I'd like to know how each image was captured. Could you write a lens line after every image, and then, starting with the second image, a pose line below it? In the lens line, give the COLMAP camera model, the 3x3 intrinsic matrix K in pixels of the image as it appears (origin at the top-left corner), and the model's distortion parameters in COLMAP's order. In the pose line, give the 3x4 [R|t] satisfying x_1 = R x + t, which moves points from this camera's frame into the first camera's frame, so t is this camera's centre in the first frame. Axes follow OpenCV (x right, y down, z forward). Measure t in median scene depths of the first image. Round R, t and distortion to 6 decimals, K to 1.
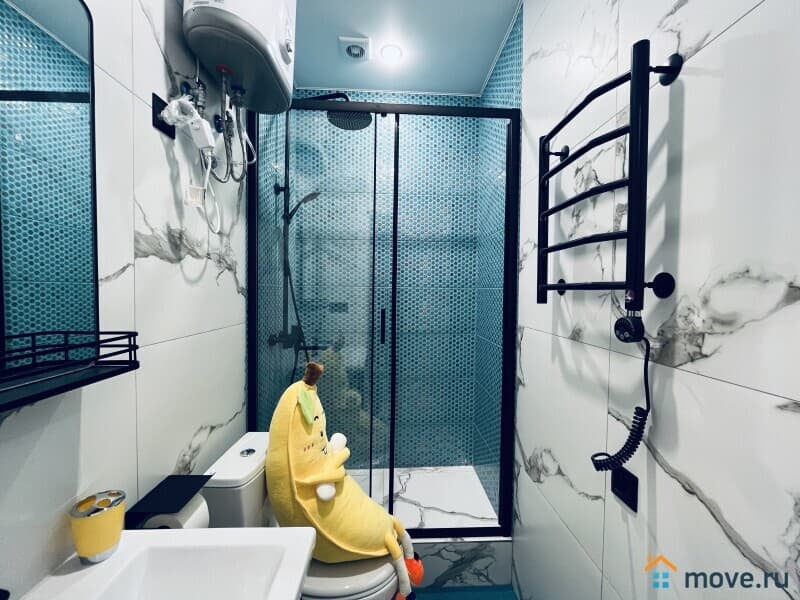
lens RADIAL K [[322.6, 0, 398.4], [0, 322.6, 303.6], [0, 0, 1]] dist [-0.003455, 0.000143]
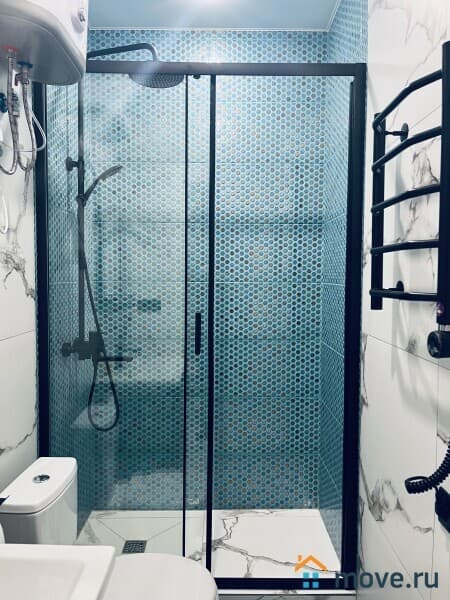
lens RADIAL K [[497.1, 0, 226.3], [0, 497.1, 297.1], [0, 0, 1]] dist [0.050122, -0.043923]
pose [[0.998800, -0.003631, -0.048835, 0.089329], [0.004801, 0.999703, 0.023873, -0.054508], [0.048734, -0.024079, 0.998522, -0.279295]]
